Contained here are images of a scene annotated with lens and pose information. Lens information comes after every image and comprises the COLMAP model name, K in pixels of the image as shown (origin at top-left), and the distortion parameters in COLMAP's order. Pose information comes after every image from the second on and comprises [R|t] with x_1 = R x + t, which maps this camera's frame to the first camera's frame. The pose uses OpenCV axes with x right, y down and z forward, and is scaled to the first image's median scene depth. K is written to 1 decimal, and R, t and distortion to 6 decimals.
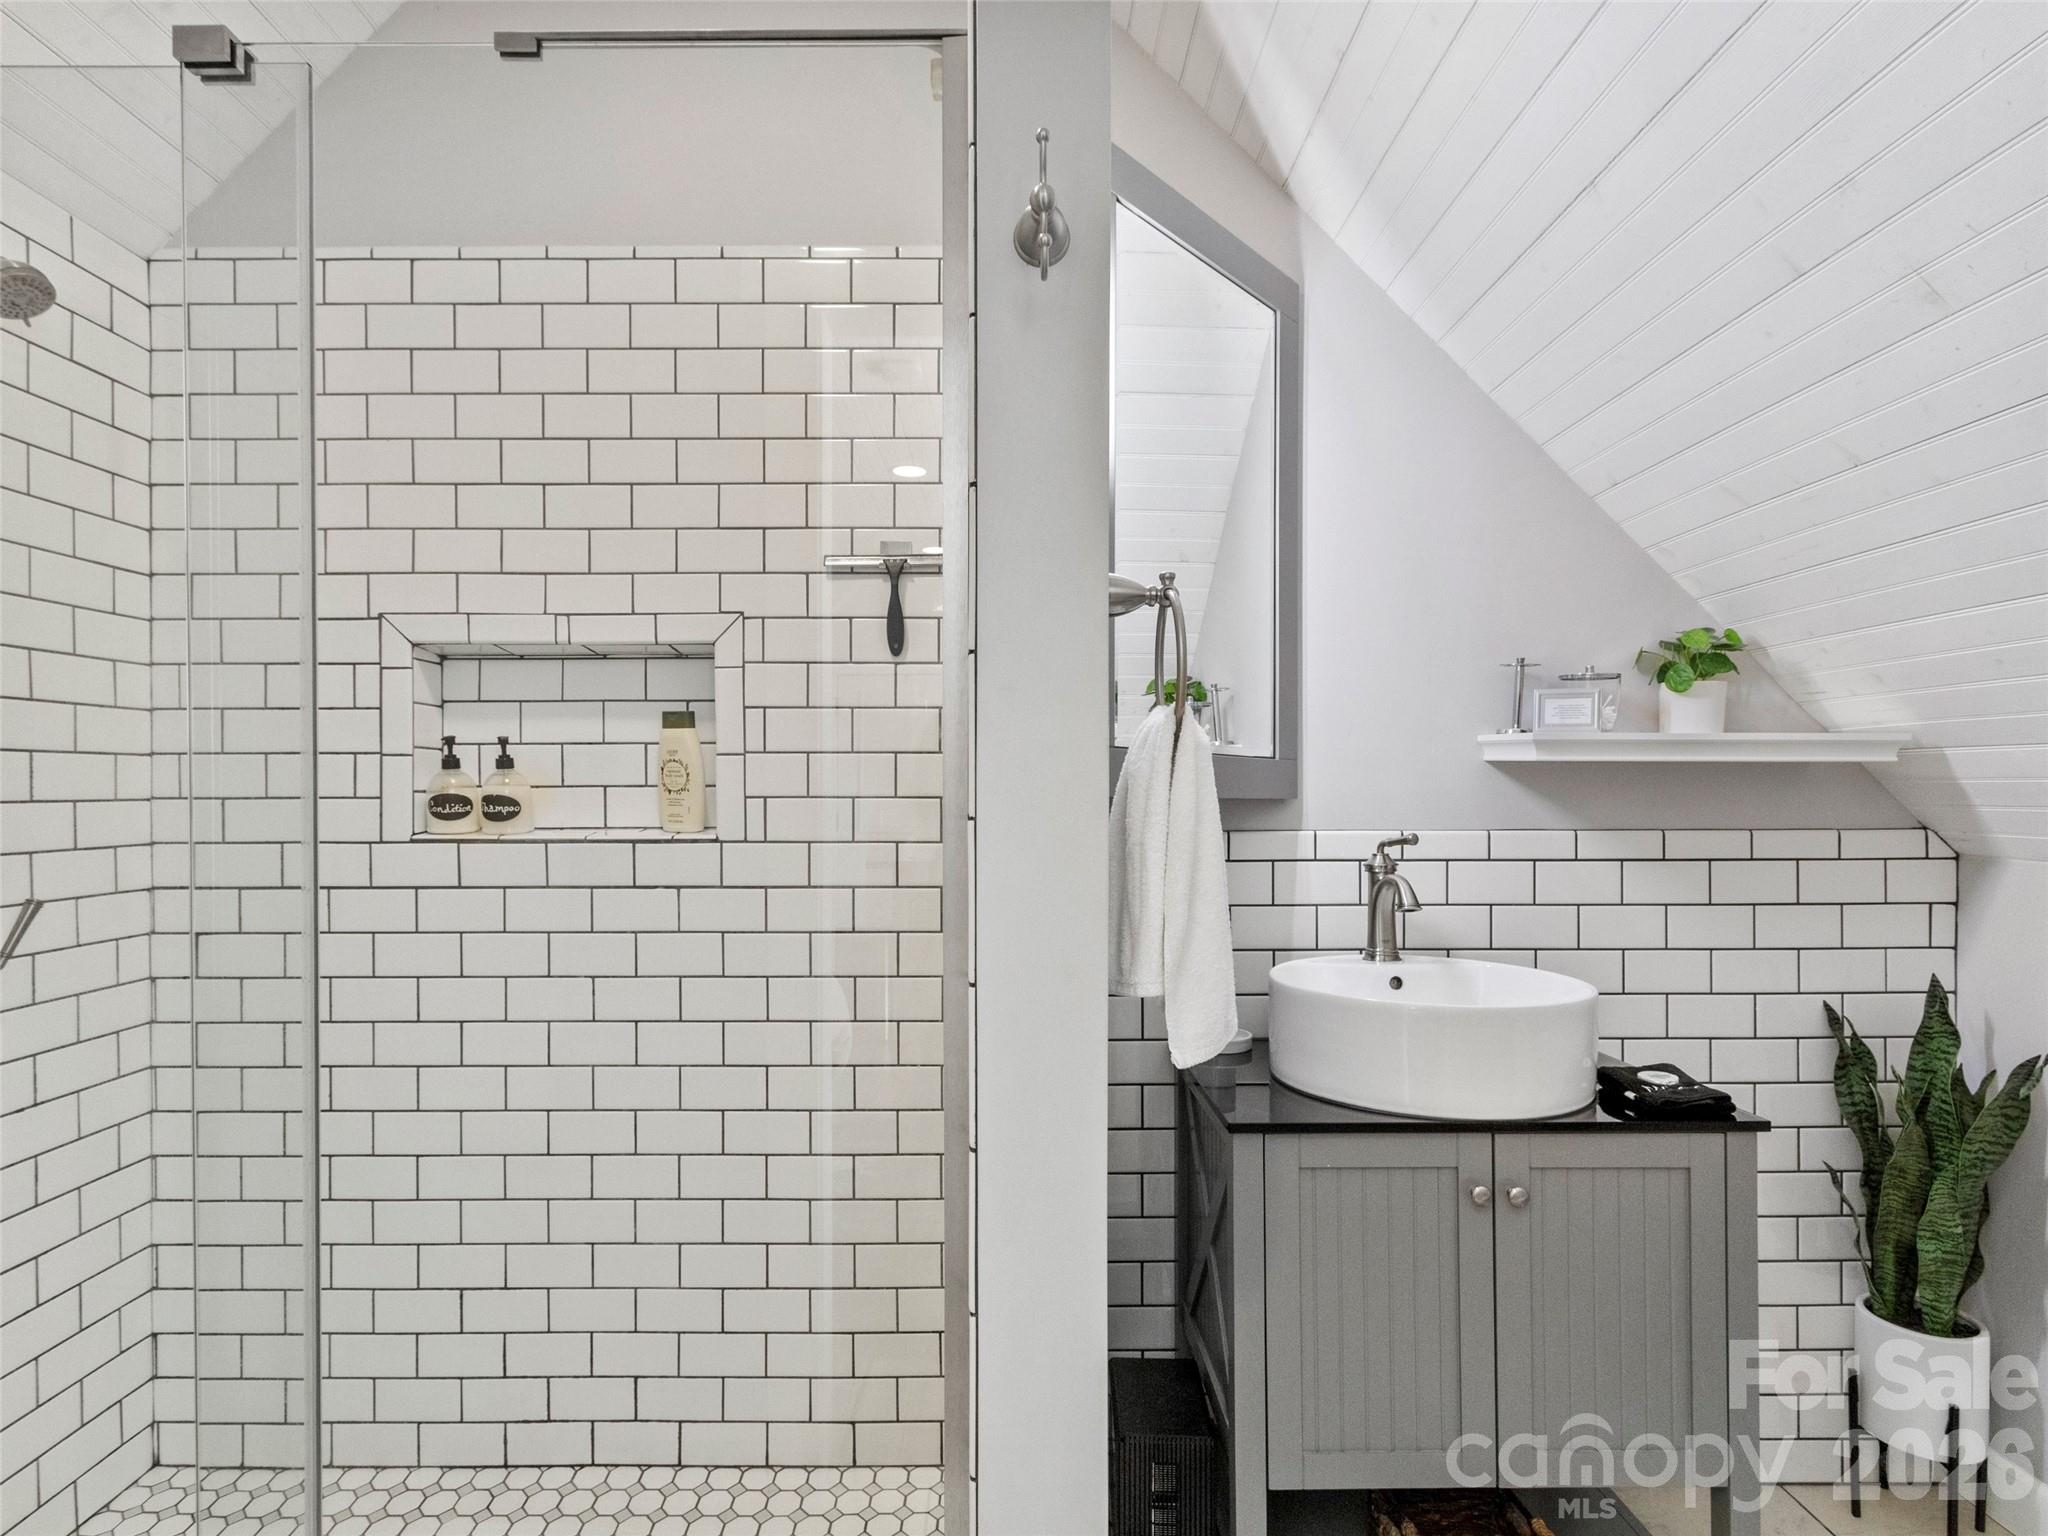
lens RADIAL K [[1076.3, 0, 1001.5], [0, 1076.3, 796.7], [0, 0, 1]] dist [0.004438, -0.002489]
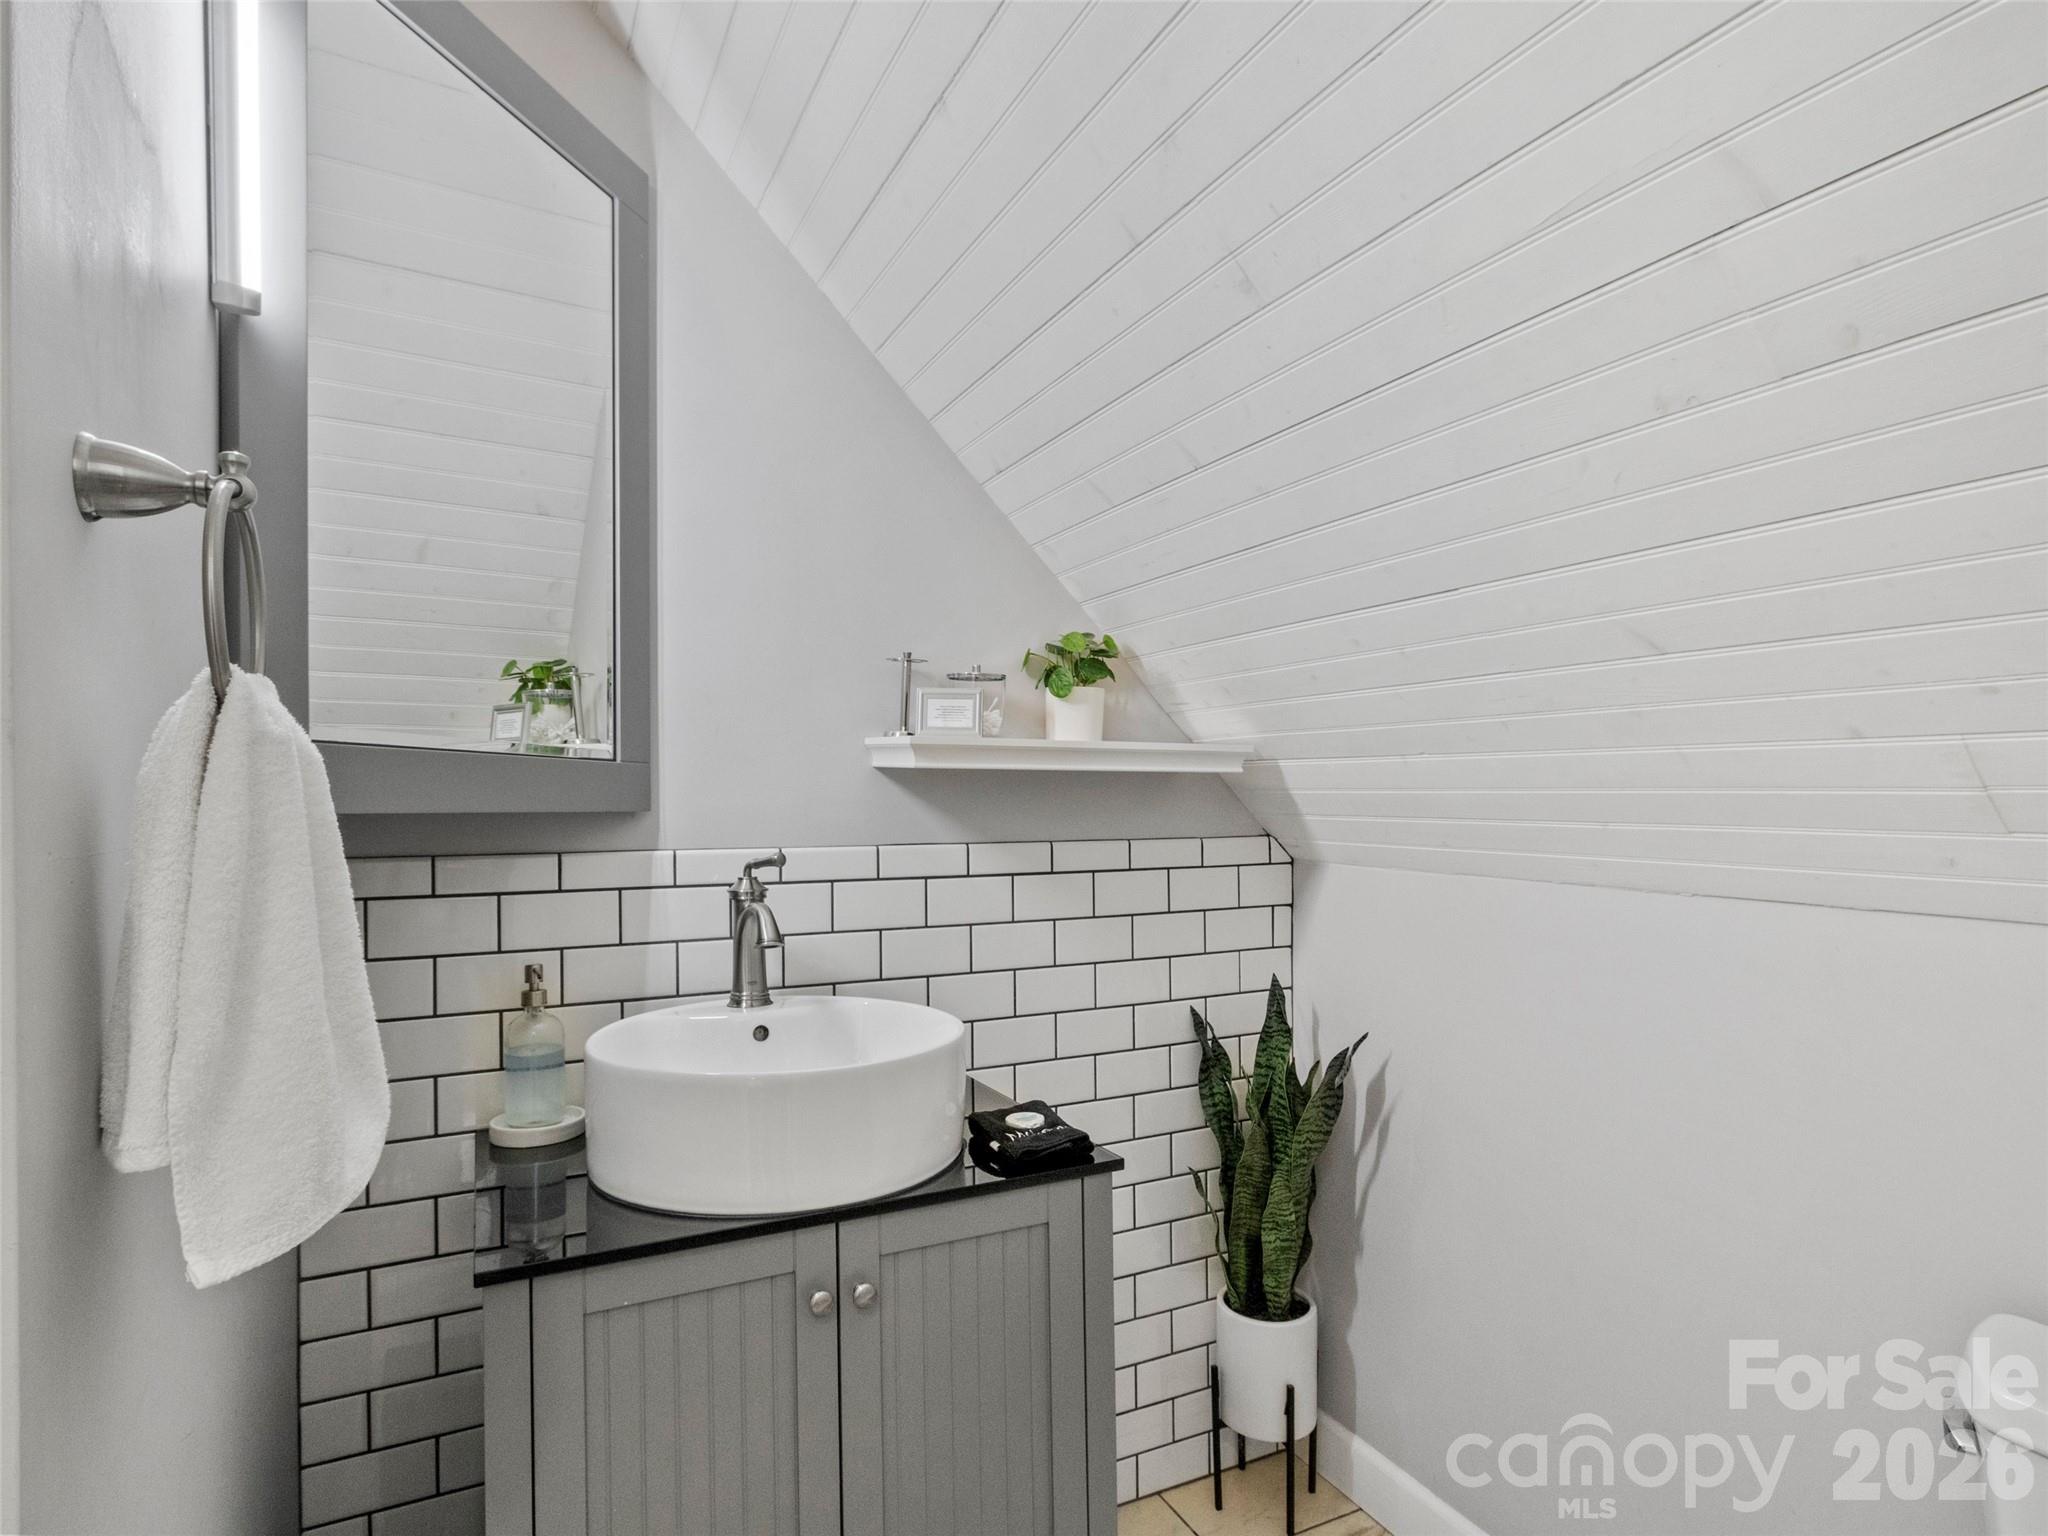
lens RADIAL K [[1076.3, 0, 1032.2], [0, 1076.3, 782.0], [0, 0, 1]] dist [0.004438, -0.002489]
pose [[0.894515, 0.005178, 0.447008, 0.179216], [0.001675, 0.999887, -0.014934, -0.007994], [-0.447034, 0.014107, 0.894405, 0.158898]]
